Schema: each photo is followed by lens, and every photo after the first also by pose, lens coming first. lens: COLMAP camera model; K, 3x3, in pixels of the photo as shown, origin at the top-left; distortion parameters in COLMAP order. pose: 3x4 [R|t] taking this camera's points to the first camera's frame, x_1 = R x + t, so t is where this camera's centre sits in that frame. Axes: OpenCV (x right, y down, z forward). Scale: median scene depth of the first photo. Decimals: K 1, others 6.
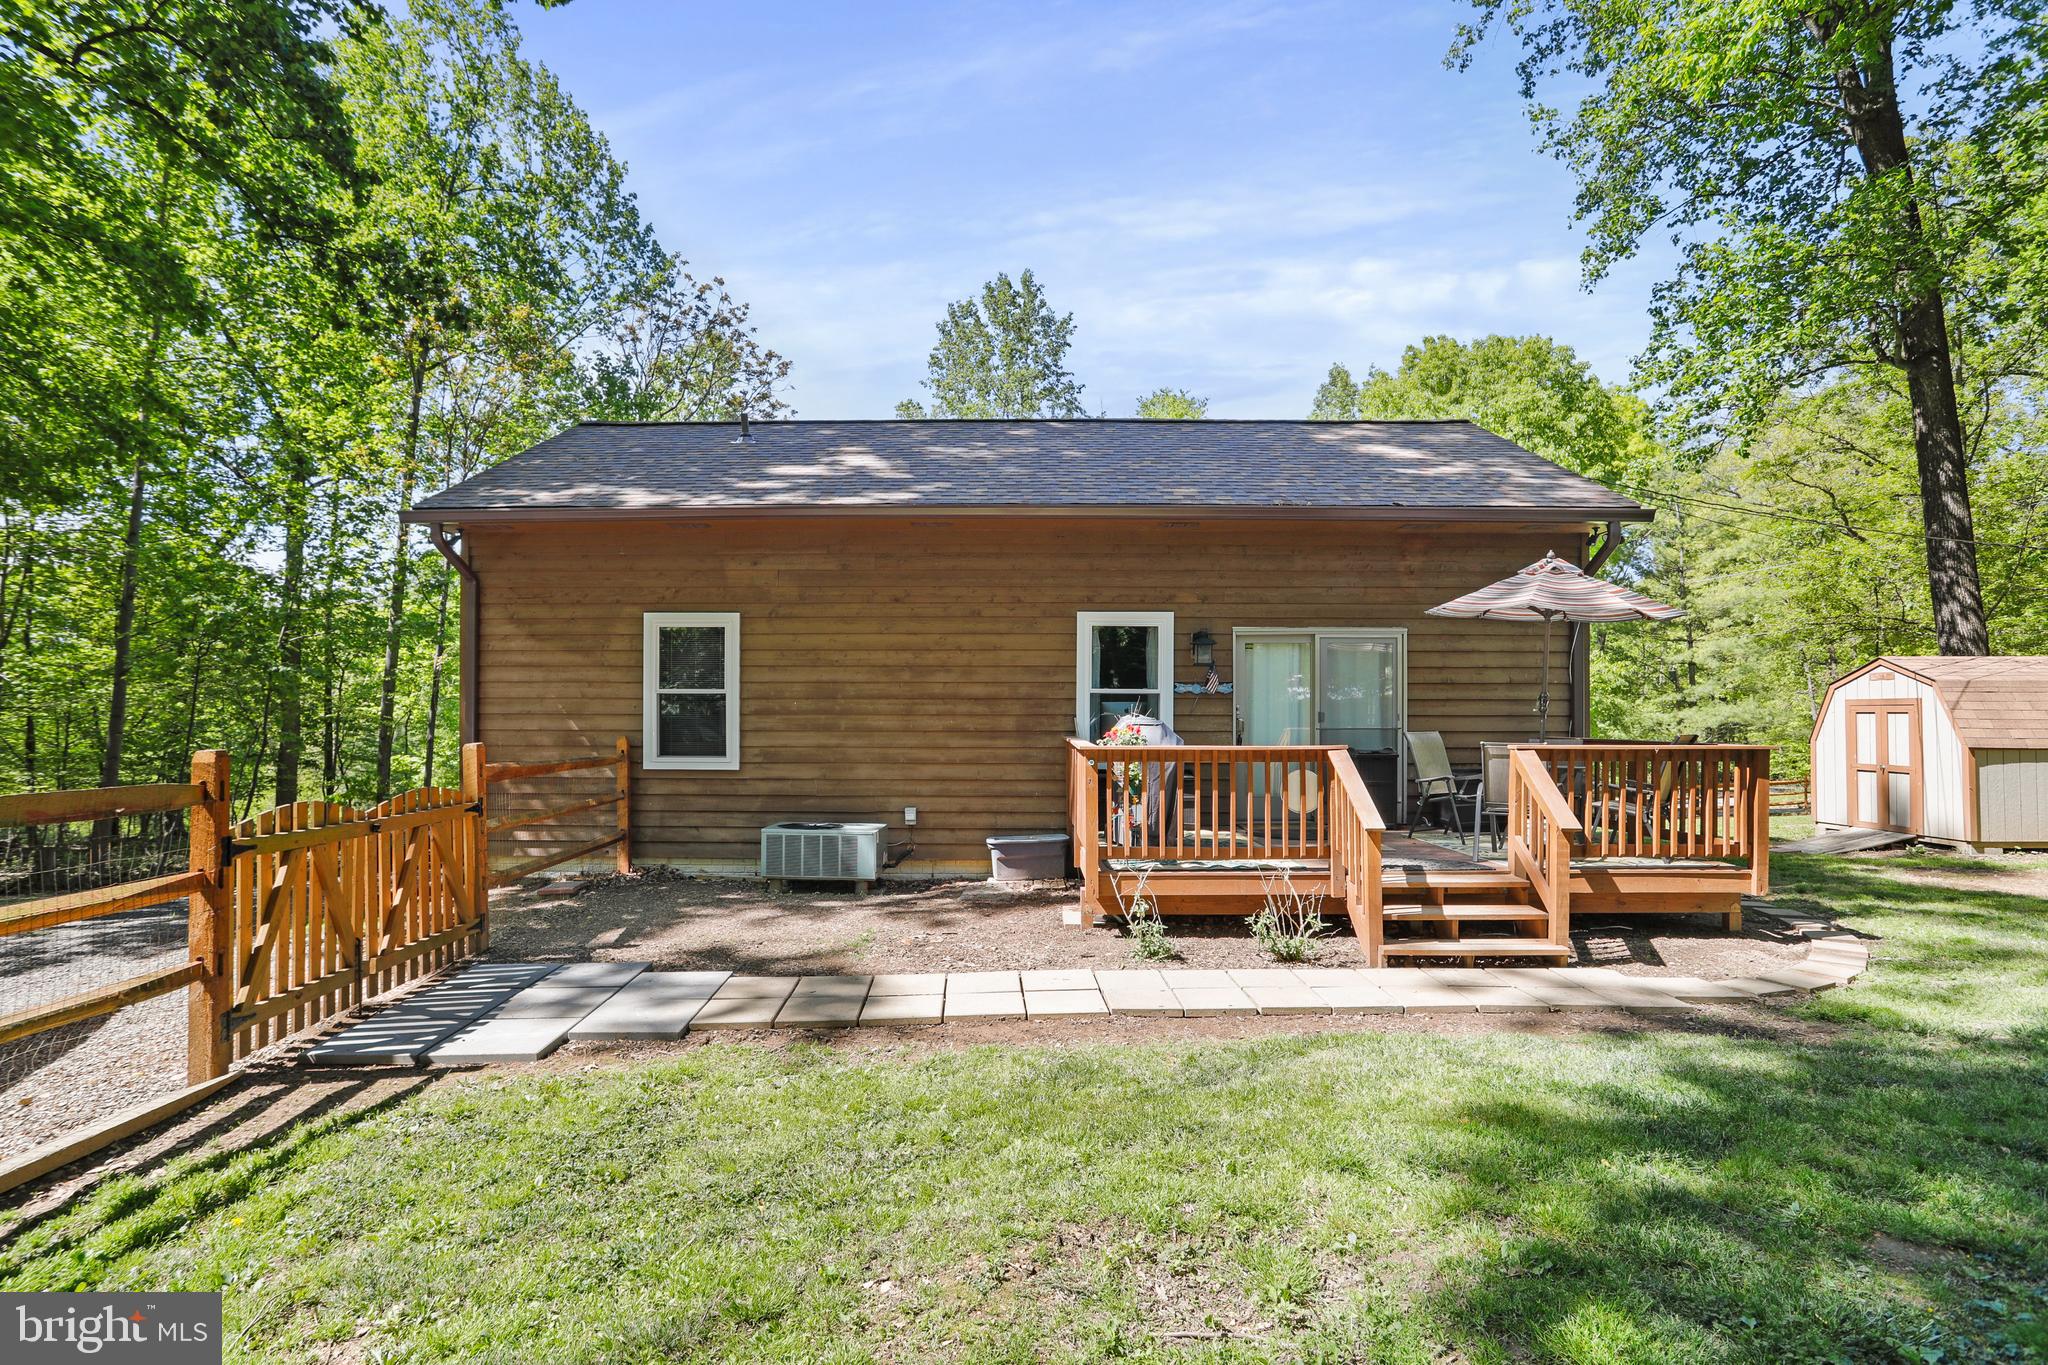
lens RADIAL K [[1097.8, 0, 1024.0], [0, 1097.8, 682.5], [0, 0, 1]] dist [-0.056705, 0.000410]
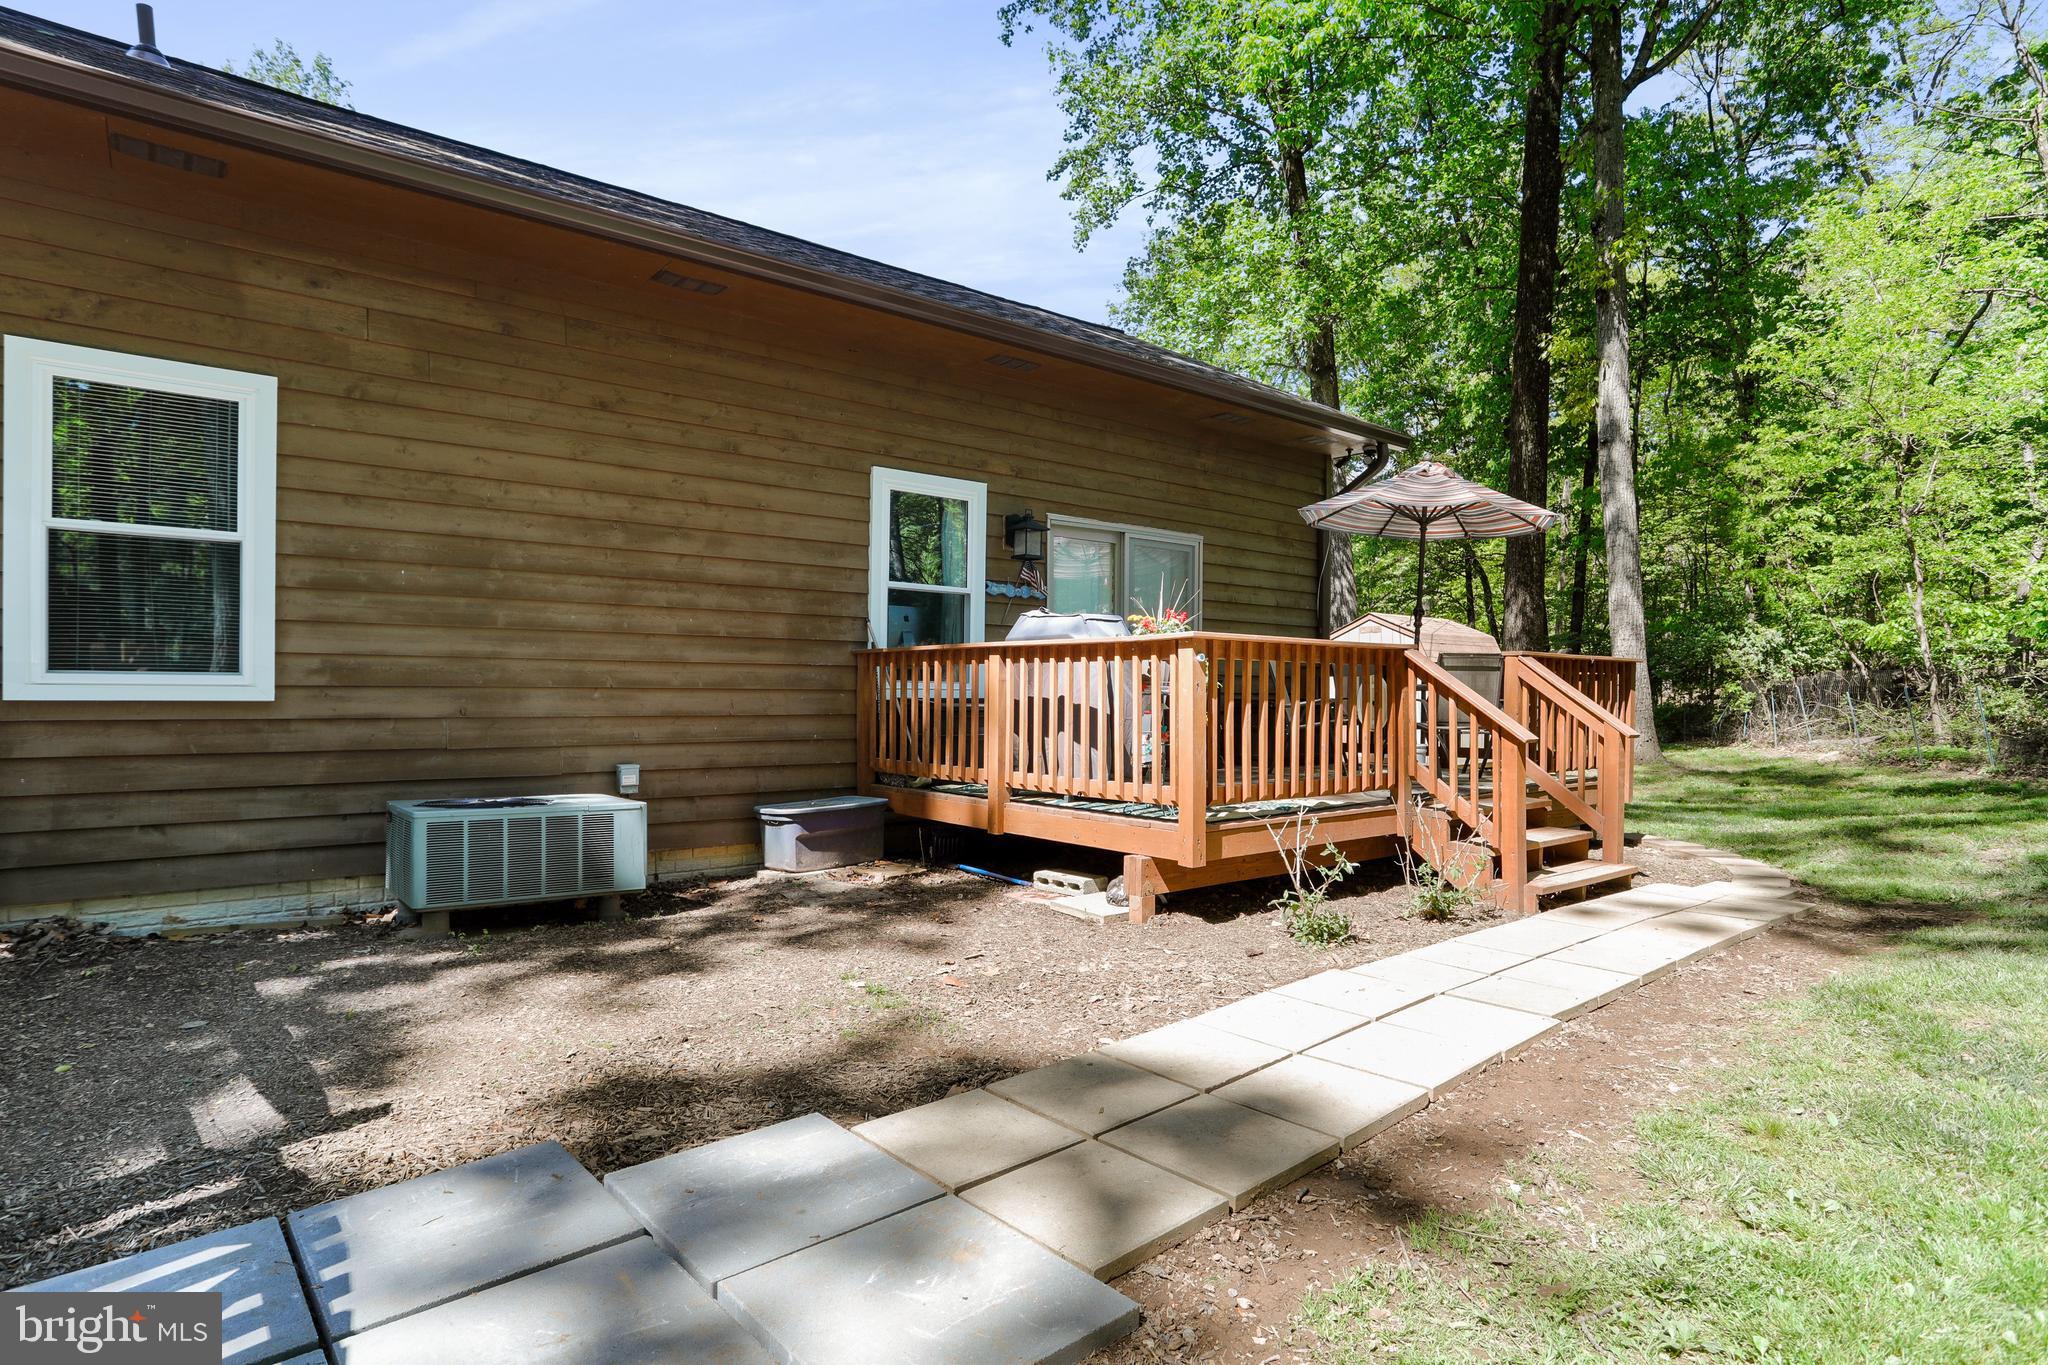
lens RADIAL K [[1101.3, 0, 933.6], [0, 1101.3, 673.8], [0, 0, 1]] dist [-0.049317, 0.021285]
pose [[0.762358, 0.019757, 0.646854, -0.354088], [-0.019772, 0.999778, -0.007234, 0.066735], [-0.646853, -0.007275, 0.762580, 0.450900]]
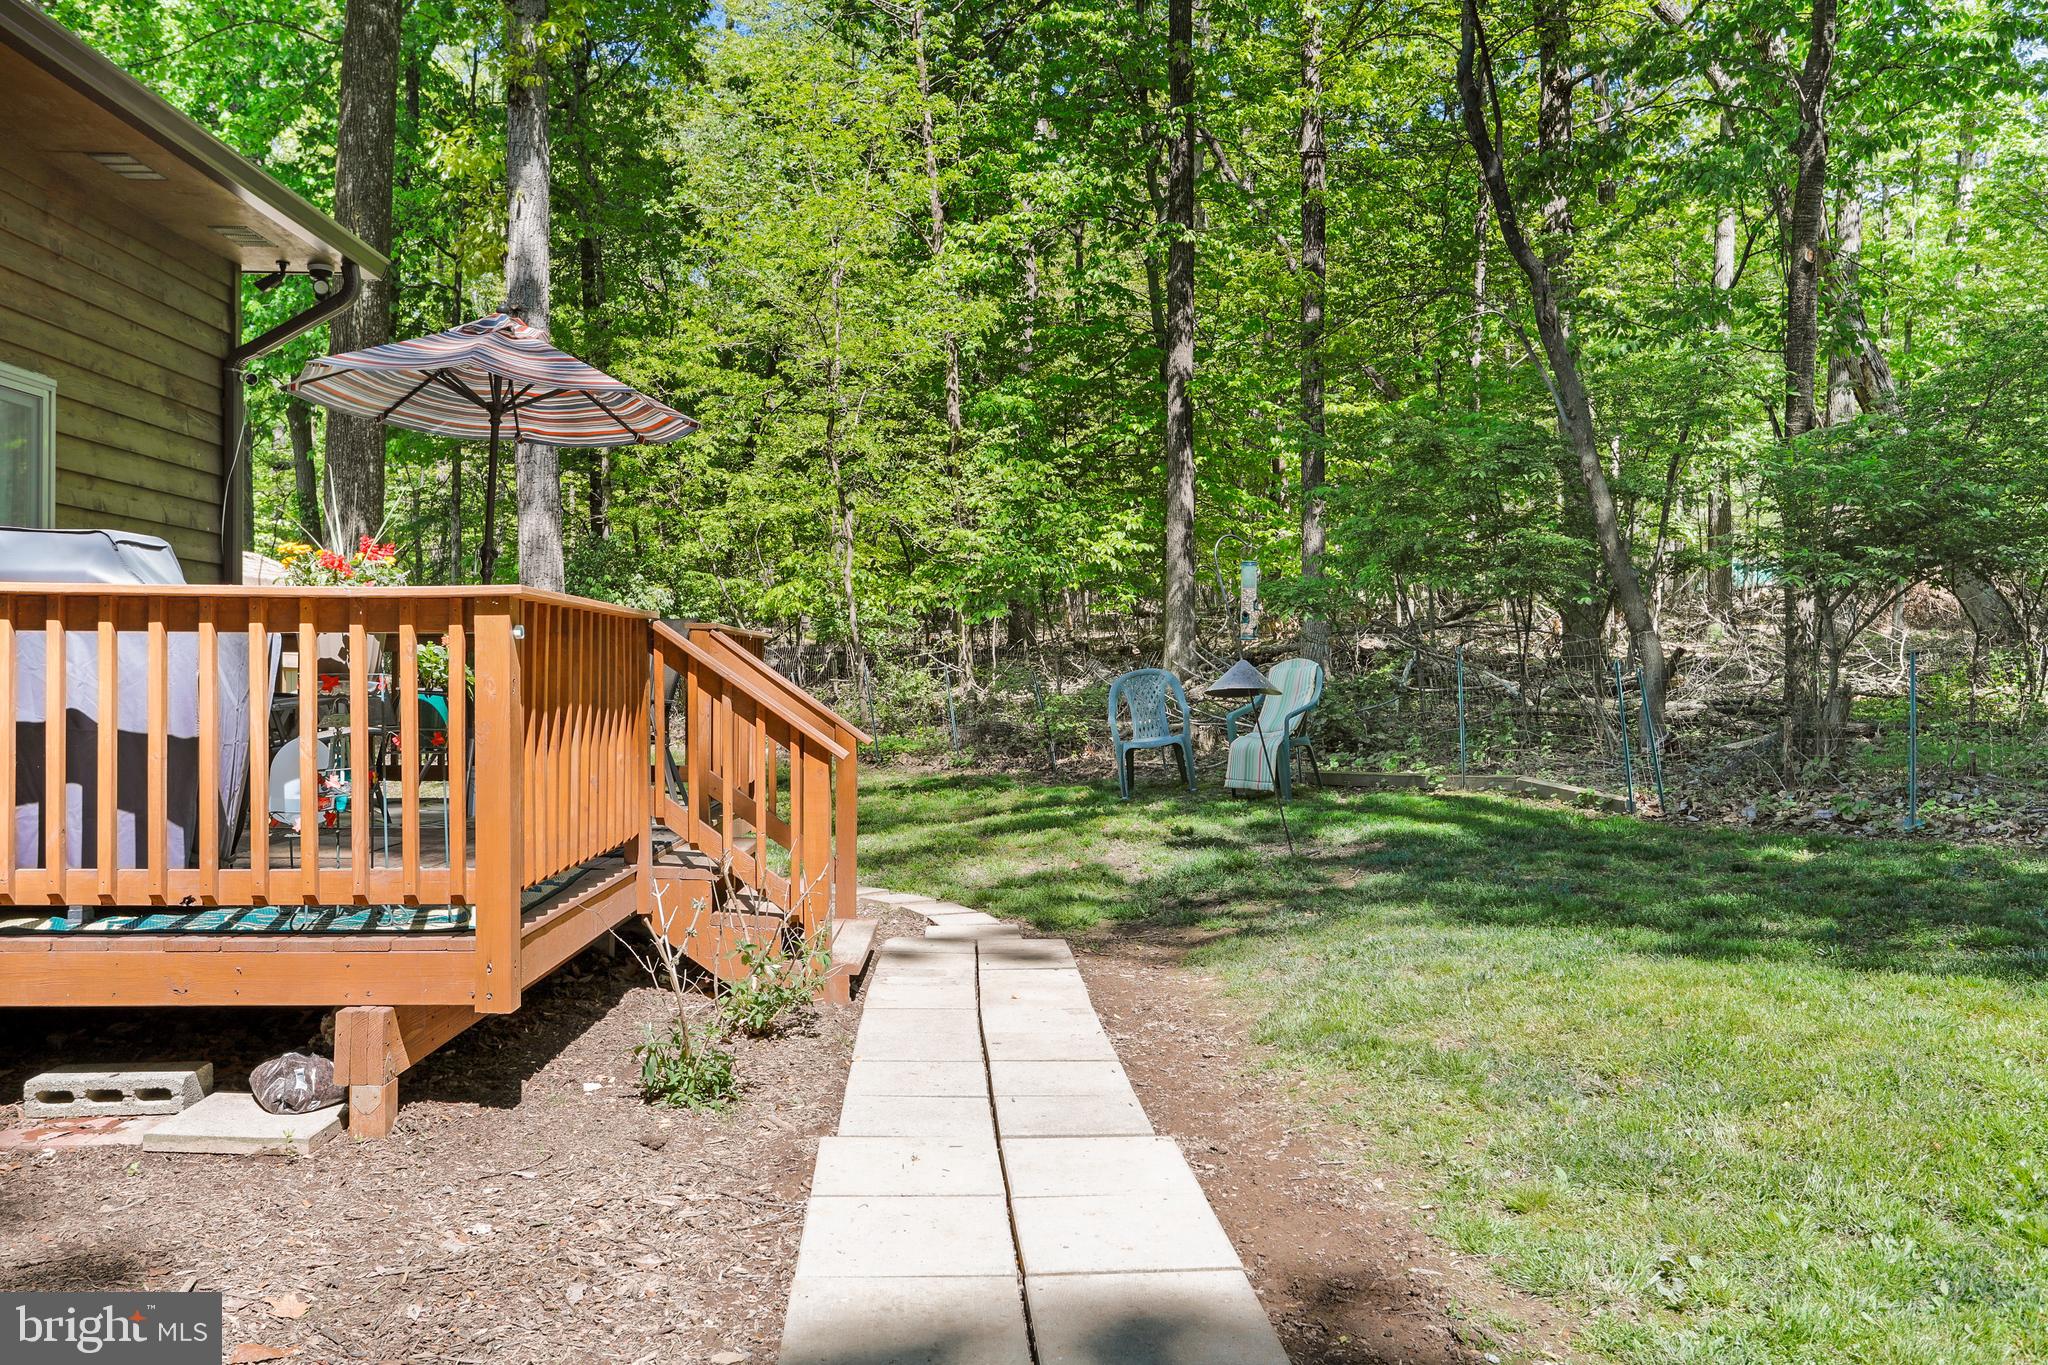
lens RADIAL K [[1732.5, 0, 1024.0], [0, 1732.5, 682.5], [0, 0, 1]] dist [0.012471, 0.005015]
pose [[-0.097542, -0.001125, 0.995231, -0.382522], [-0.021592, 0.999766, -0.000987, 0.063861], [-0.994997, -0.021586, -0.097544, 0.645326]]
